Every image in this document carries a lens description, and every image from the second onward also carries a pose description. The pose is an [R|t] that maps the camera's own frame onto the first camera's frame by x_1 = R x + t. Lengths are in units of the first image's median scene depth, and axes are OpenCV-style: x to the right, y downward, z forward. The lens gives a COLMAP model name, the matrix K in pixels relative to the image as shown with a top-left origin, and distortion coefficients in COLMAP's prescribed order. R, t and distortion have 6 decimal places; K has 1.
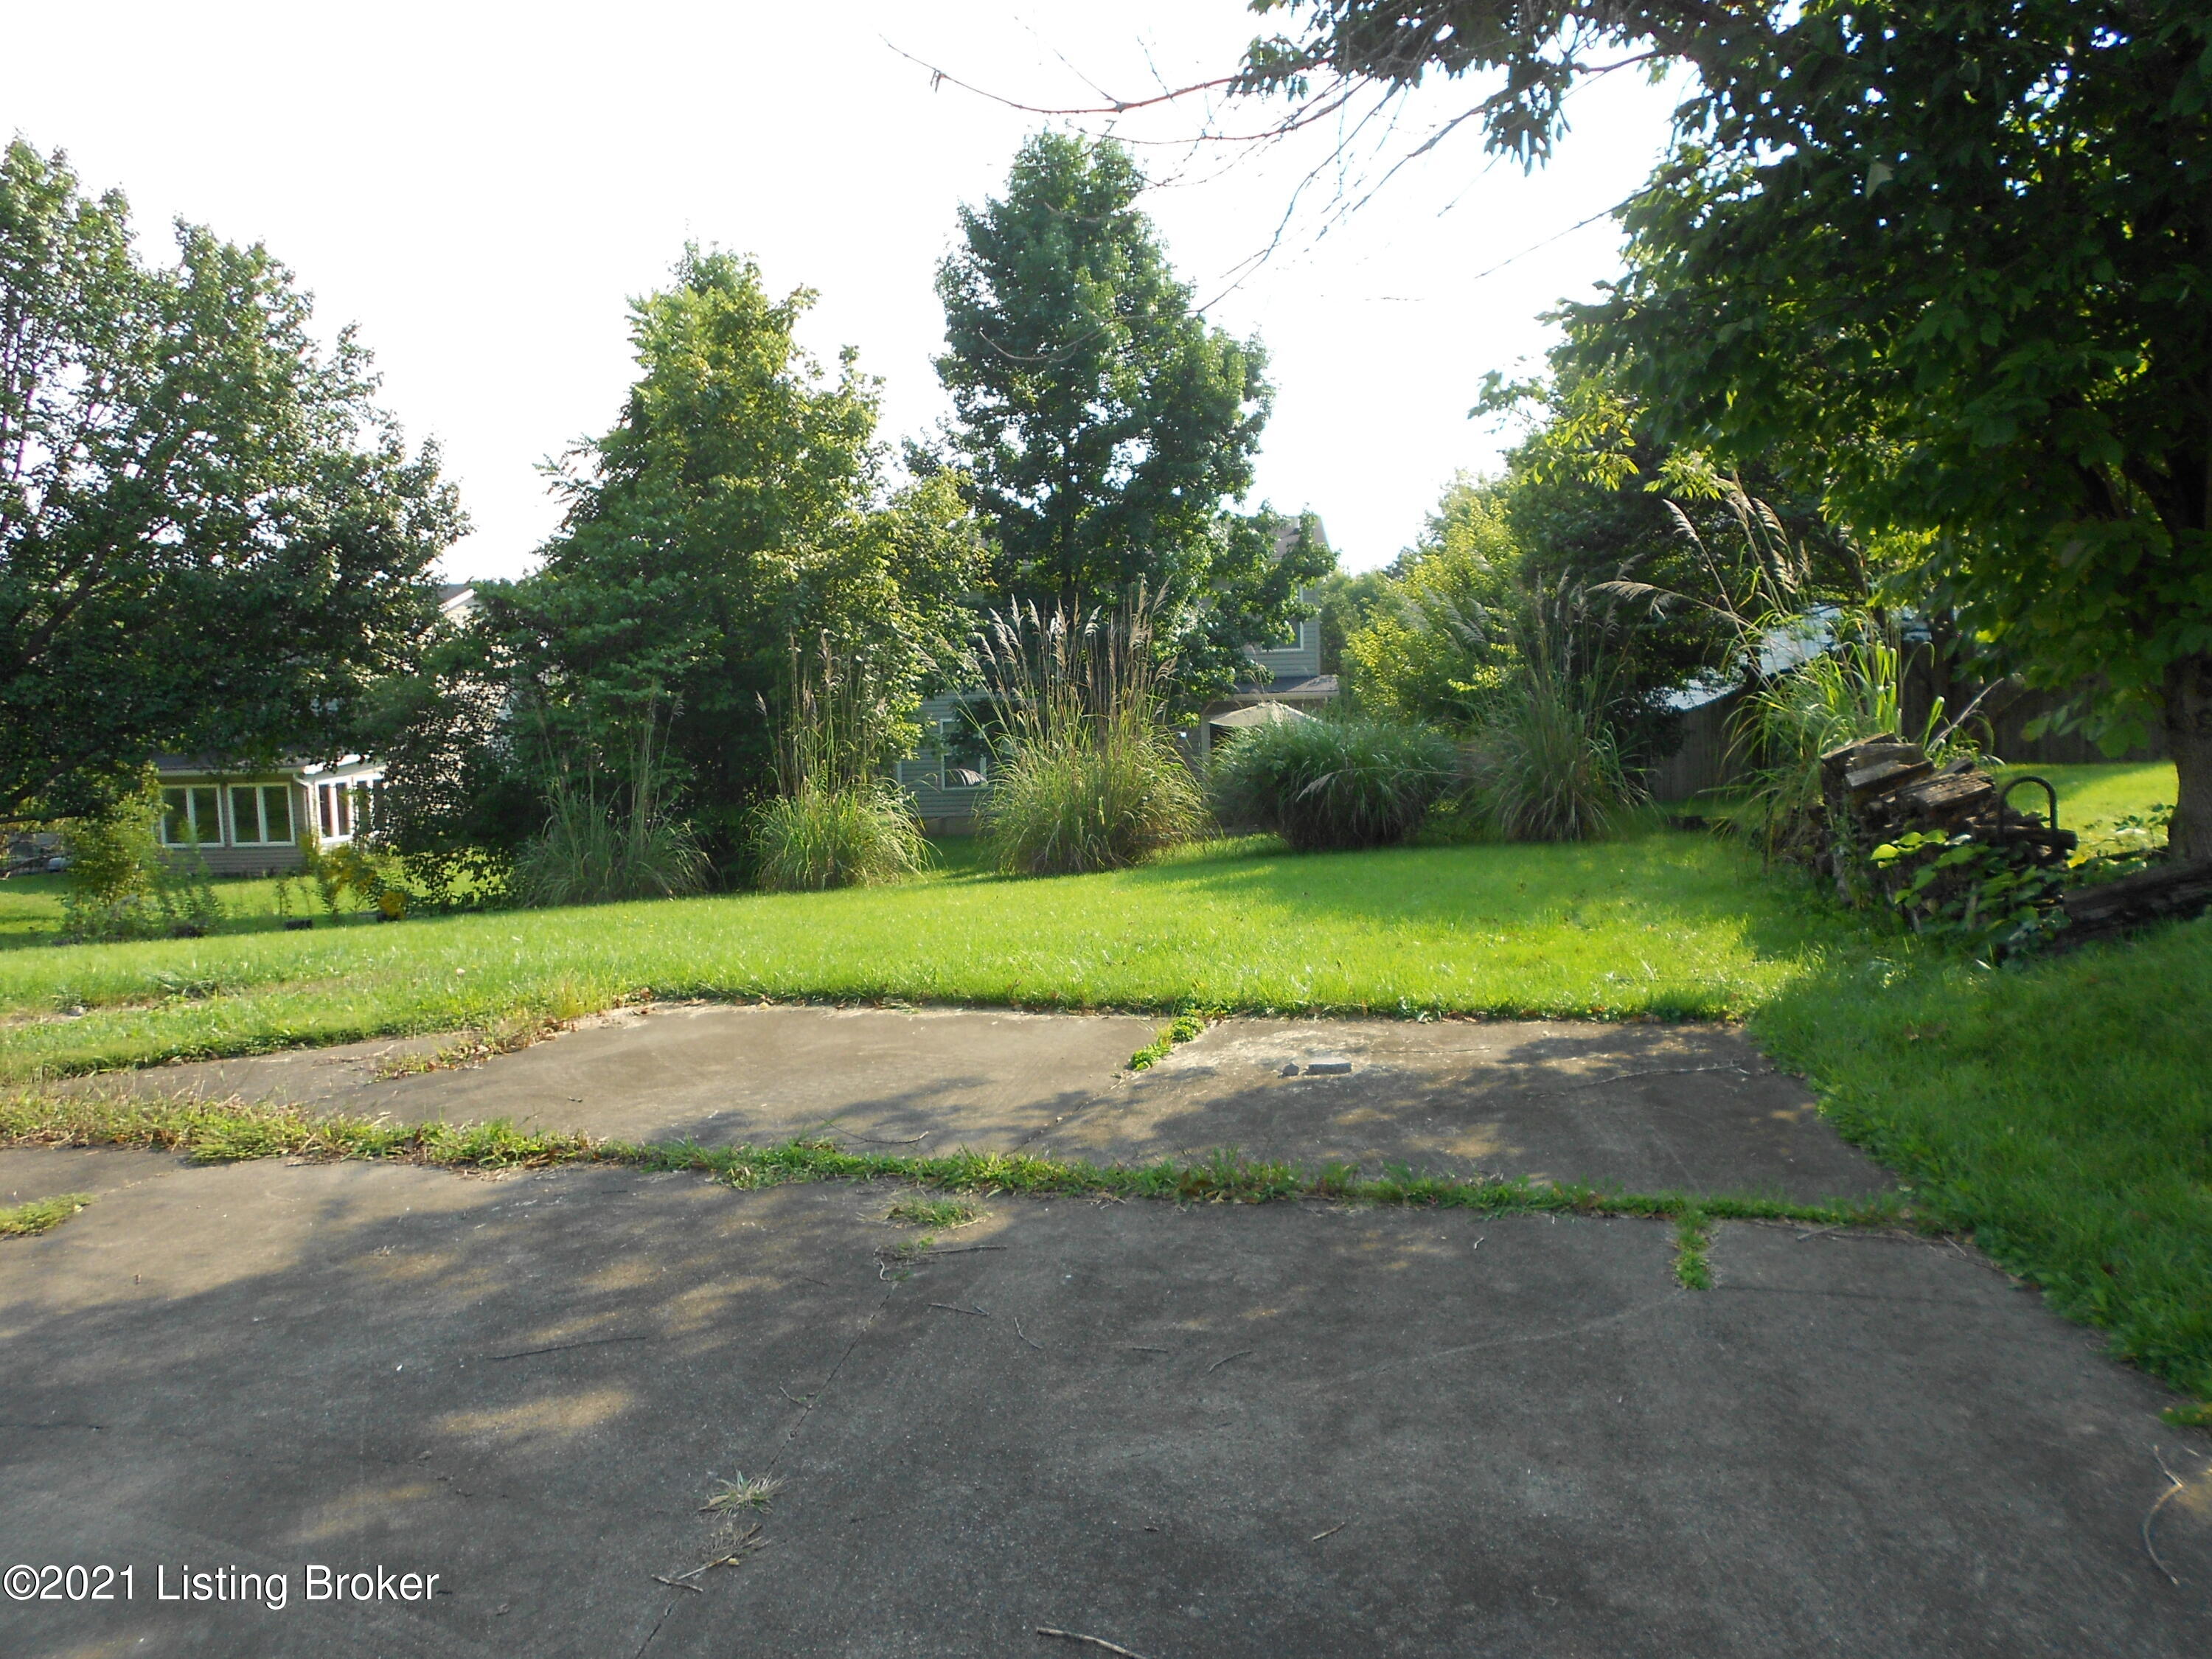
lens RADIAL K [[1698.2, 0, 1106.0], [0, 1698.2, 829.5], [0, 0, 1]] dist [0.000652, -0.000766]
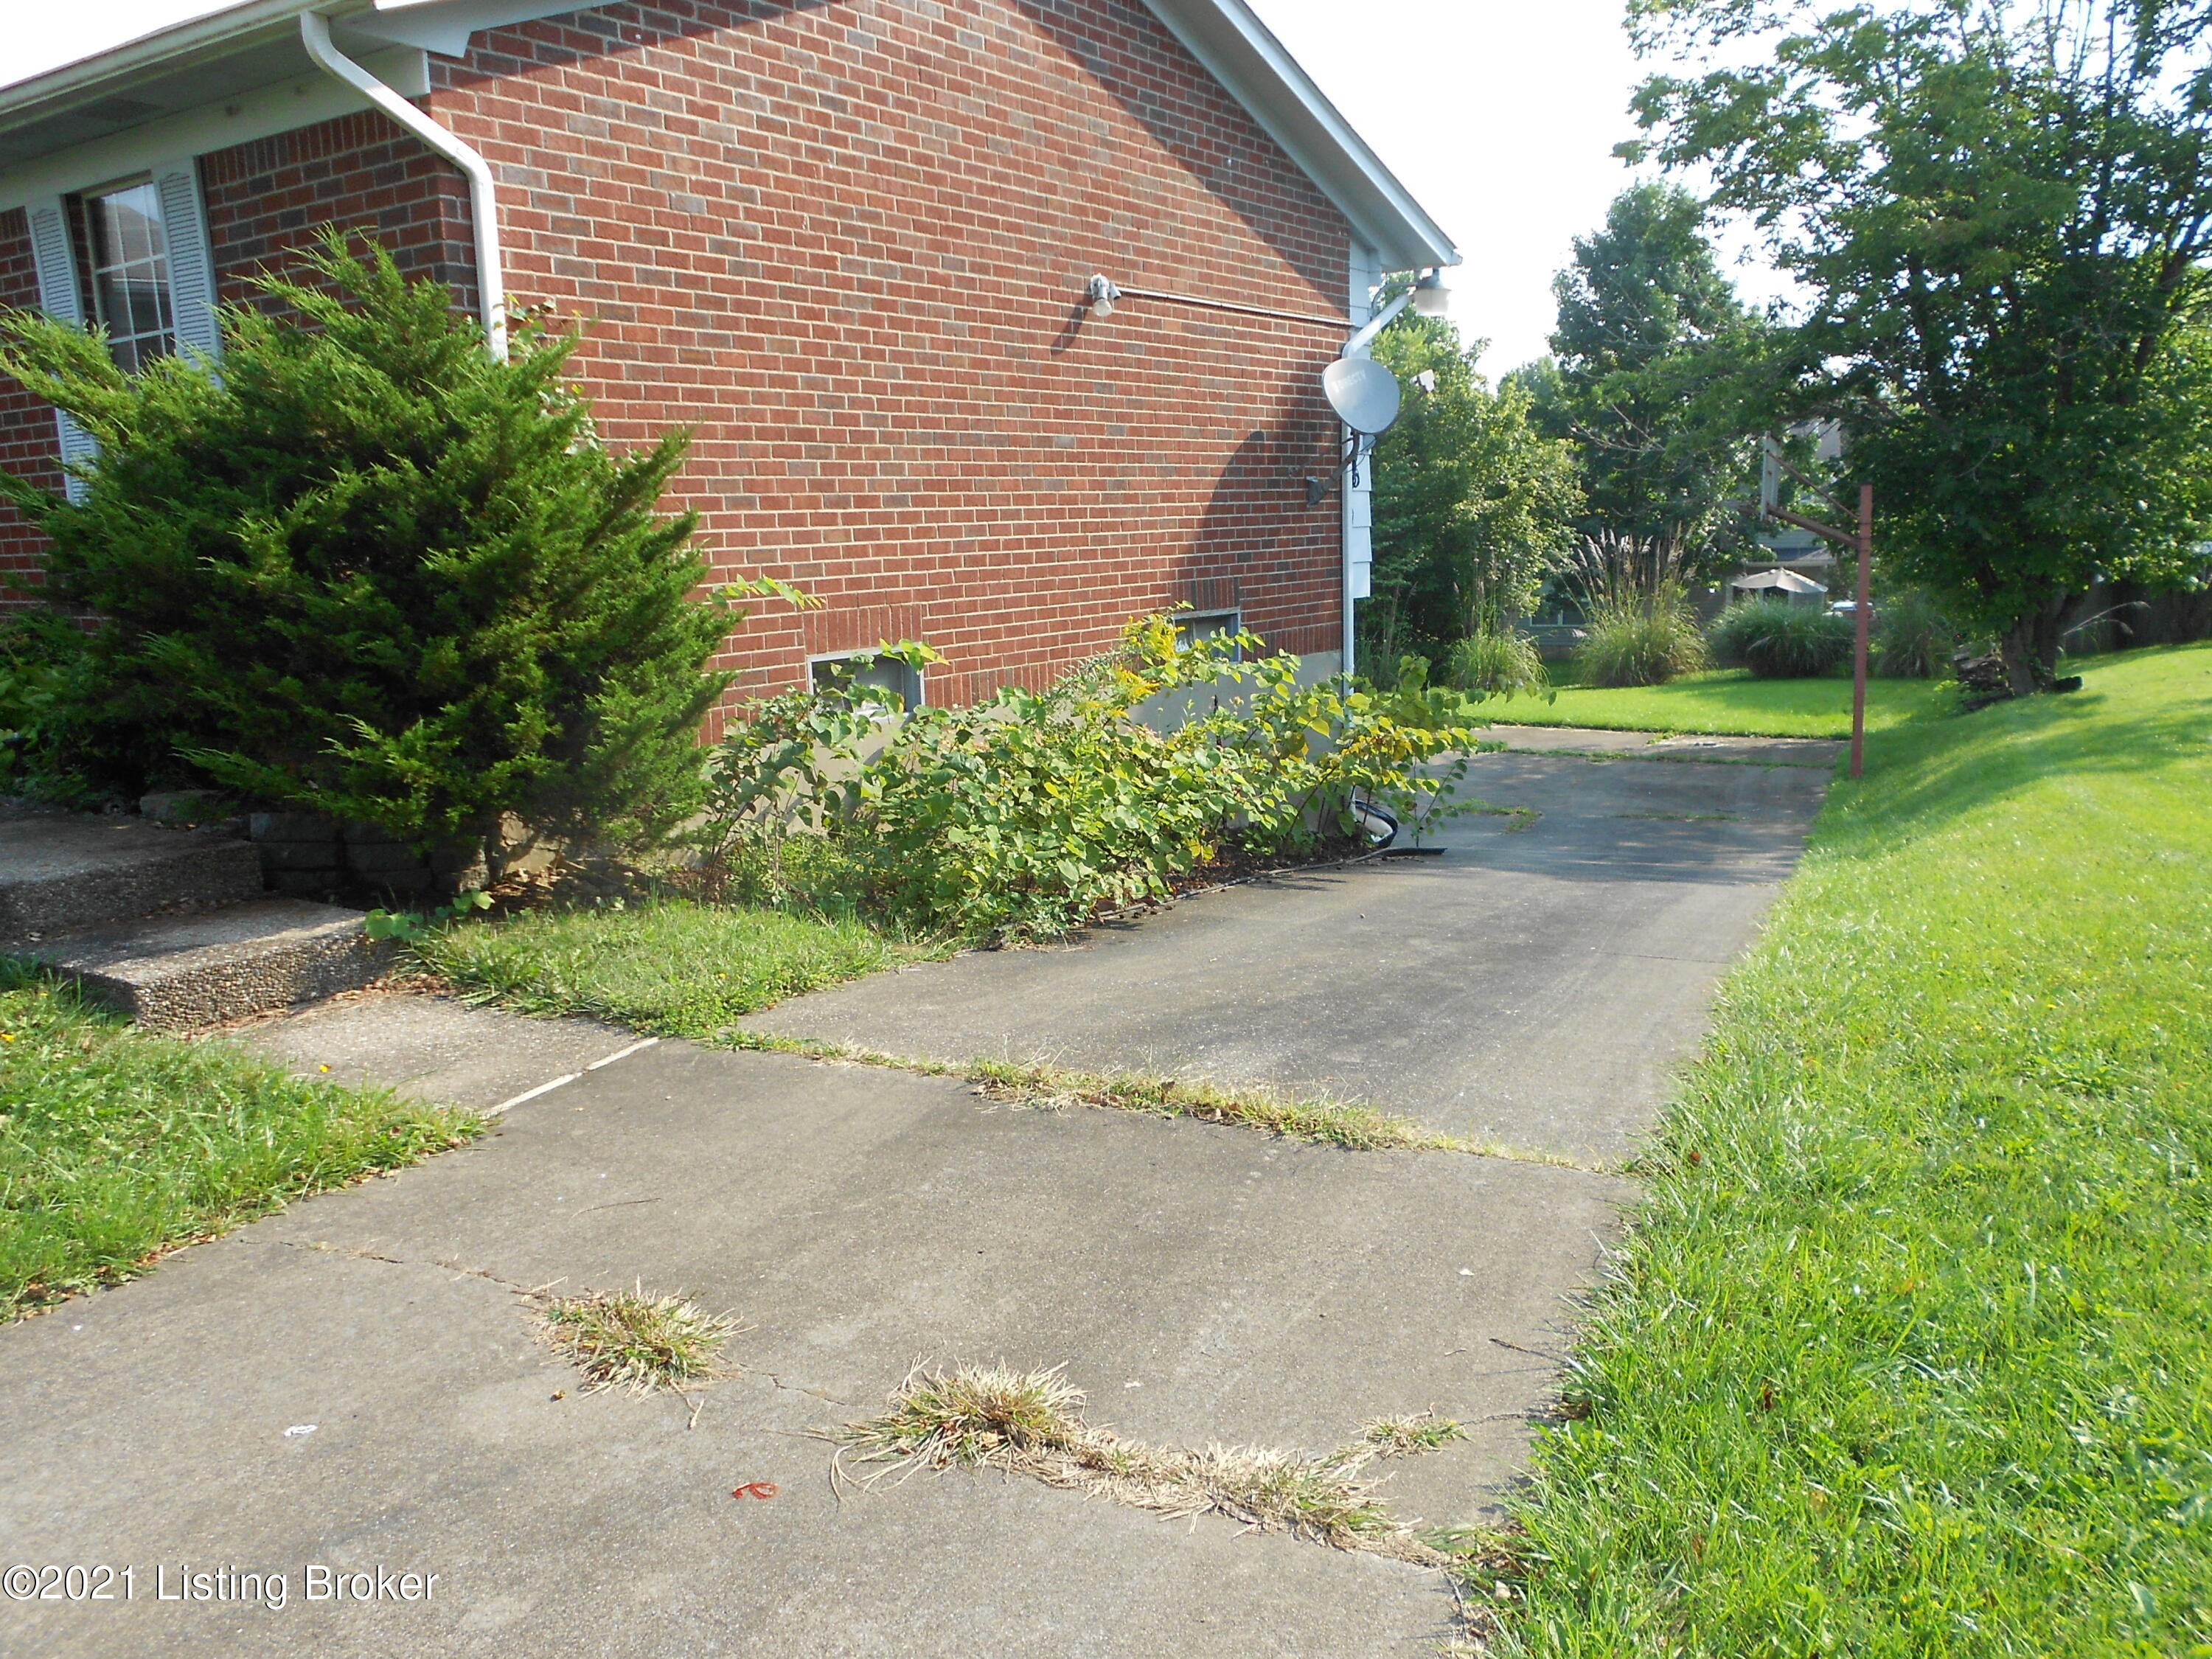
lens RADIAL K [[1698.2, 0, 1106.0], [0, 1698.2, 829.5], [0, 0, 1]] dist [0.000652, -0.000766]
pose [[0.951917, 0.060008, -0.300421, 0.004825], [-0.026236, 0.992994, 0.115216, -0.015980], [0.305231, -0.101794, 0.946822, -0.843274]]
